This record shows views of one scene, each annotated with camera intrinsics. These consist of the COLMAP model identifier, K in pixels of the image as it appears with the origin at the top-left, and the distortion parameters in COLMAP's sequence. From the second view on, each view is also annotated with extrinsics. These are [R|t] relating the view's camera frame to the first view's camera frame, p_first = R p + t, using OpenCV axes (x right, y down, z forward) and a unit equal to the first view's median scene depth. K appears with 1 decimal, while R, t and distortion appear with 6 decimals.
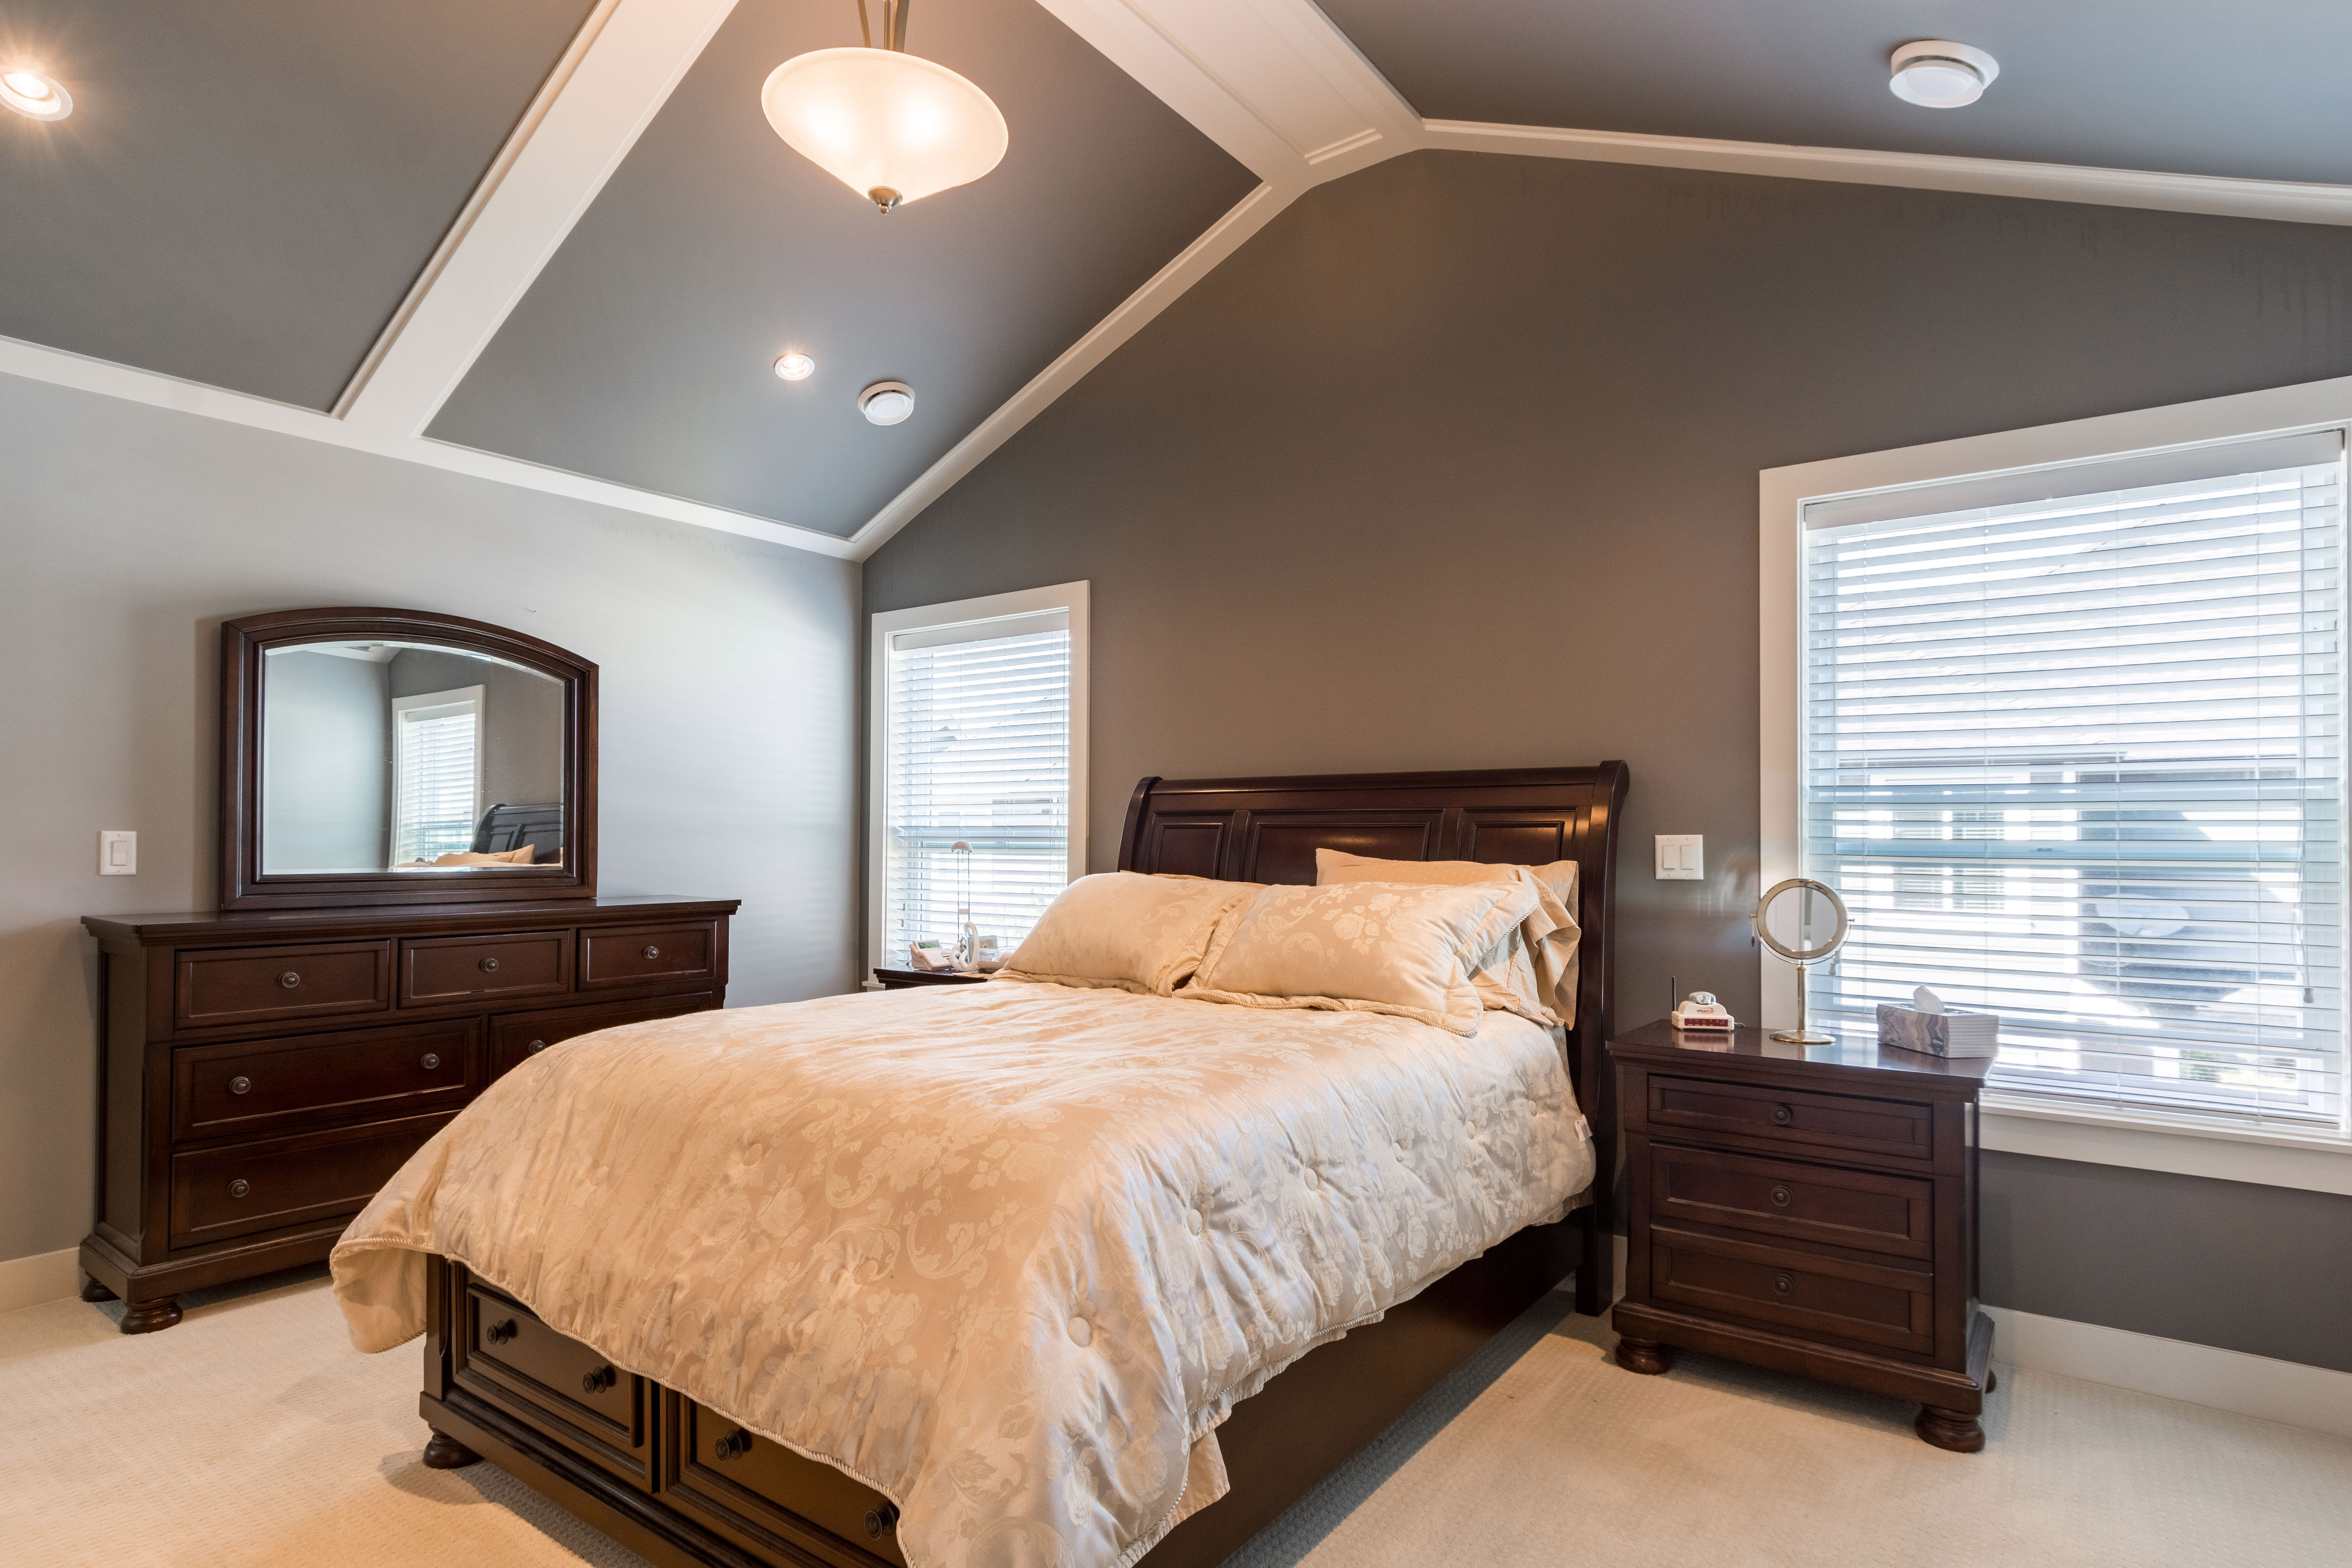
lens RADIAL K [[1265.7, 0, 1176.0], [0, 1265.7, 784.0], [0, 0, 1]] dist [-0.000750, -0.000264]
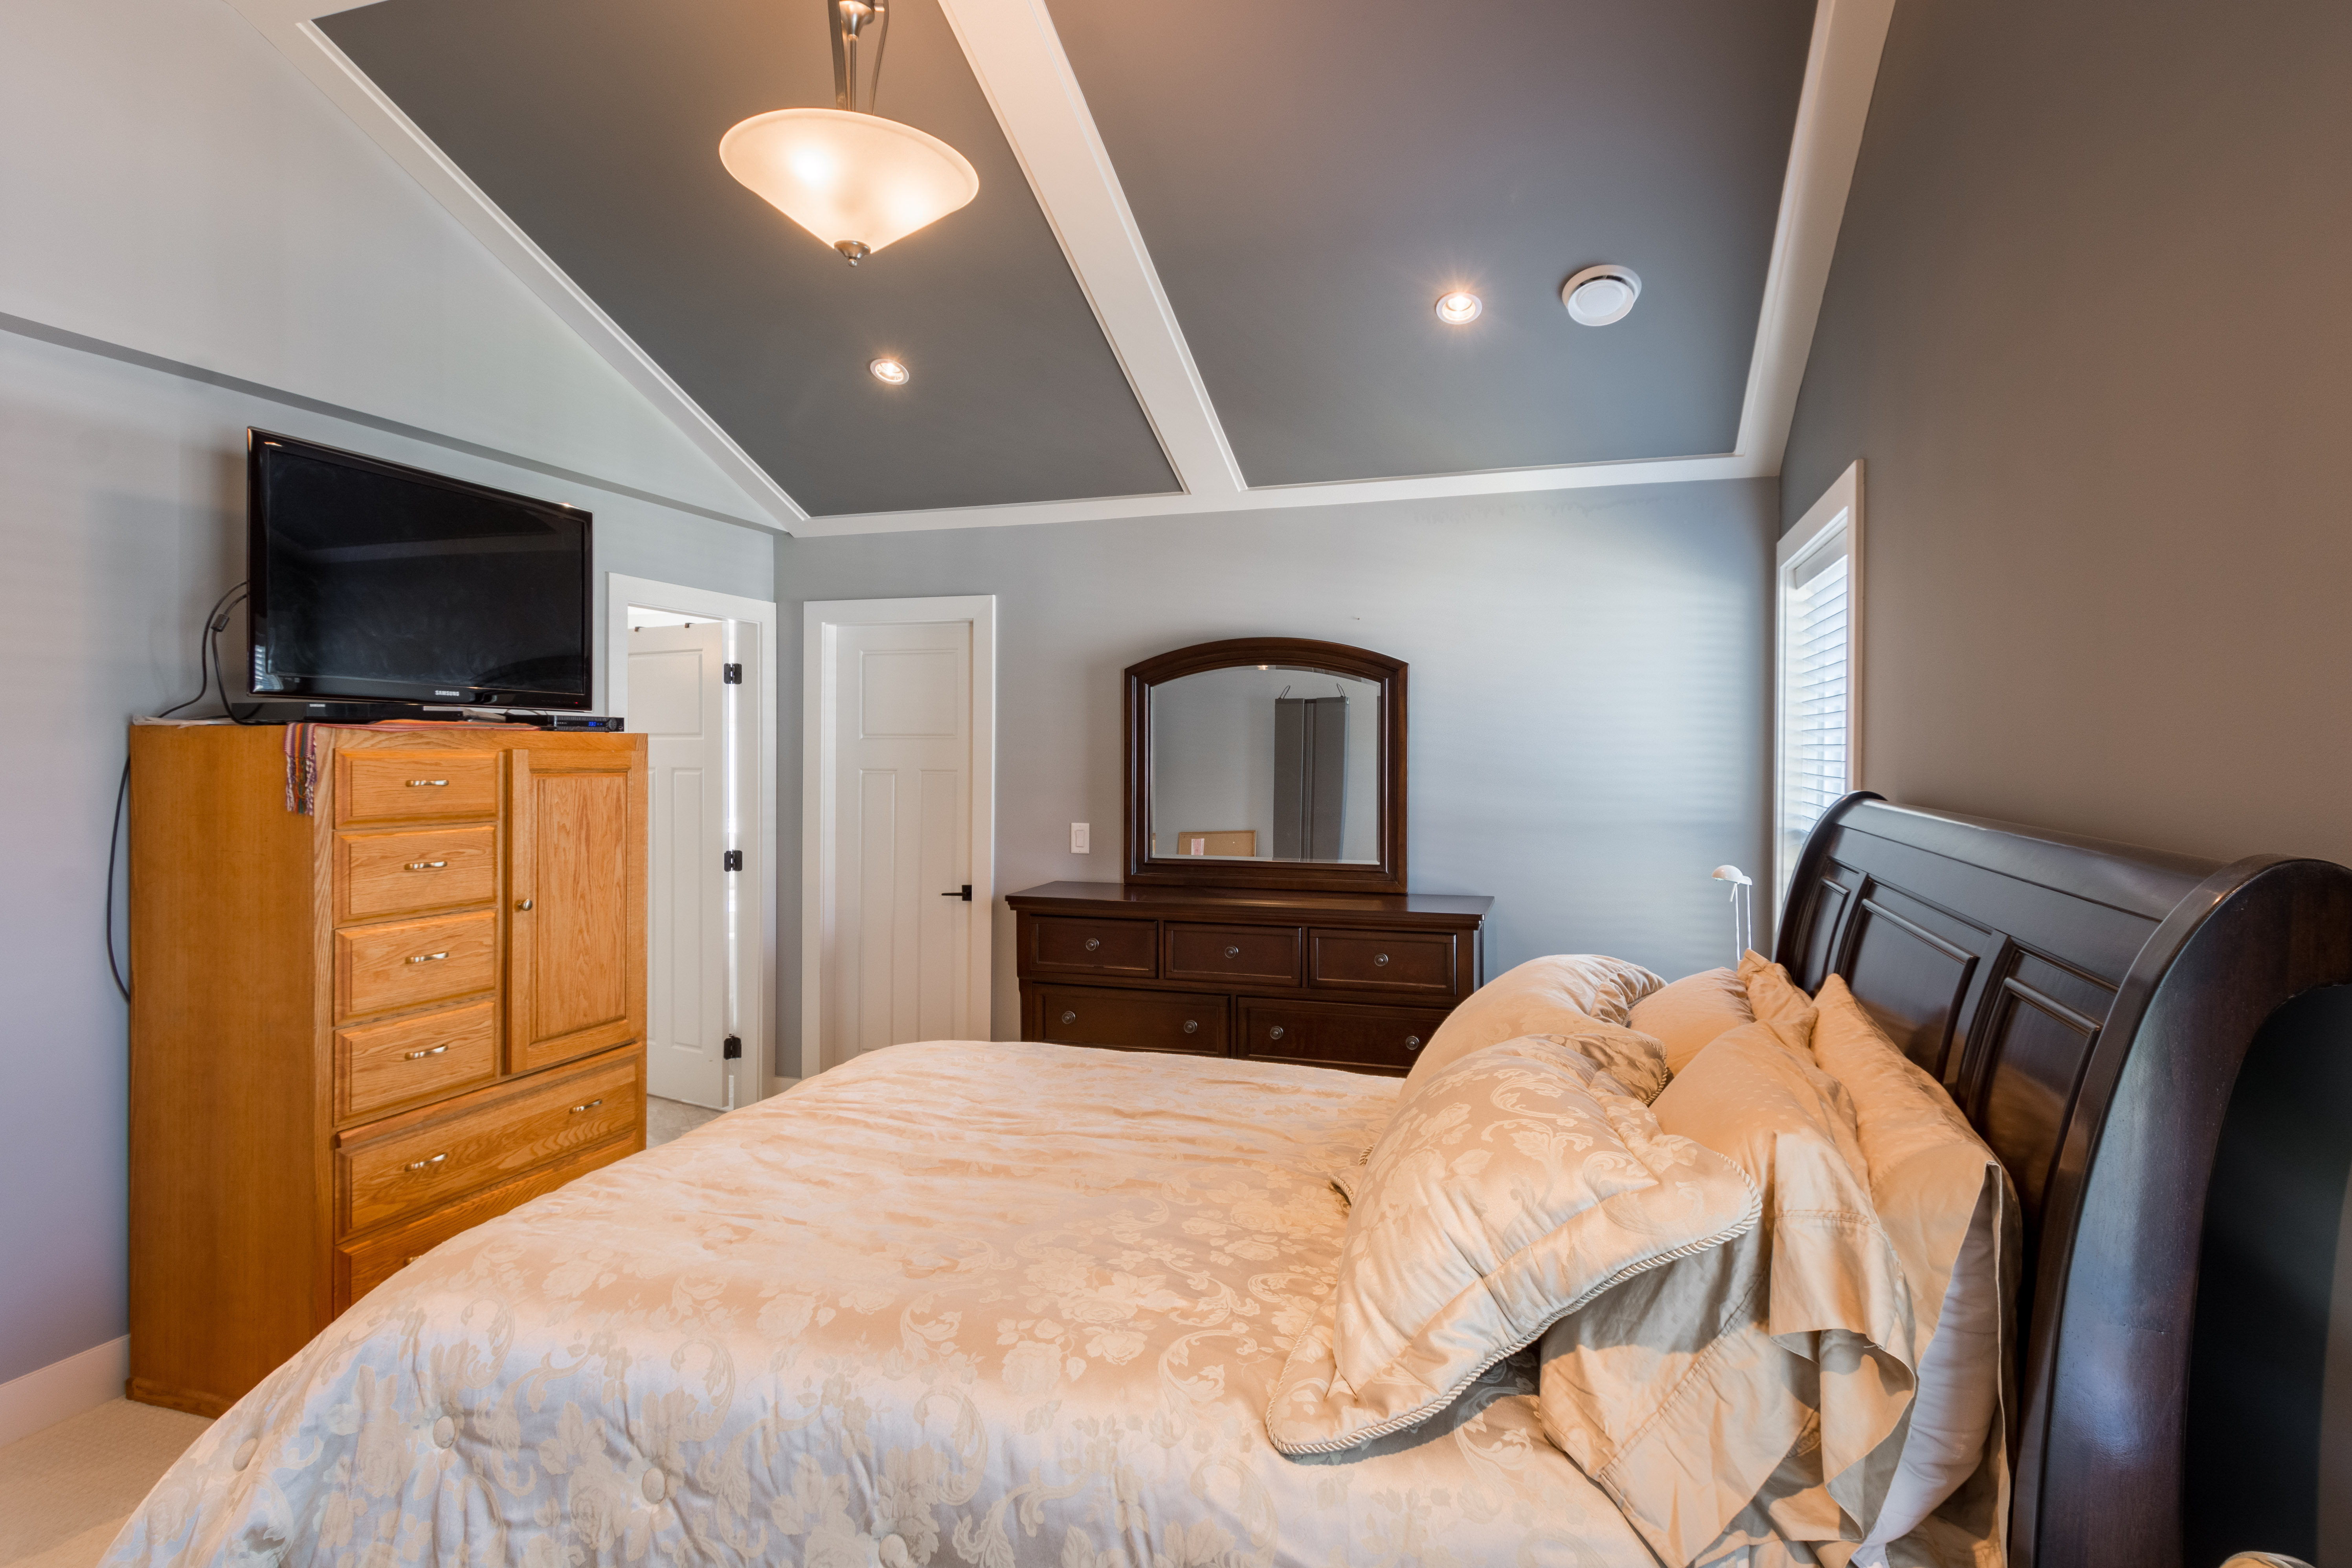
lens RADIAL K [[1227.7, 0, 1177.8], [0, 1227.7, 751.1], [0, 0, 1]] dist [0.000492, 0.000031]
pose [[0.324006, -0.001721, -0.946053, 0.914783], [0.044628, 0.998913, 0.013467, -0.102547], [0.945002, -0.046584, 0.323731, 1.148894]]
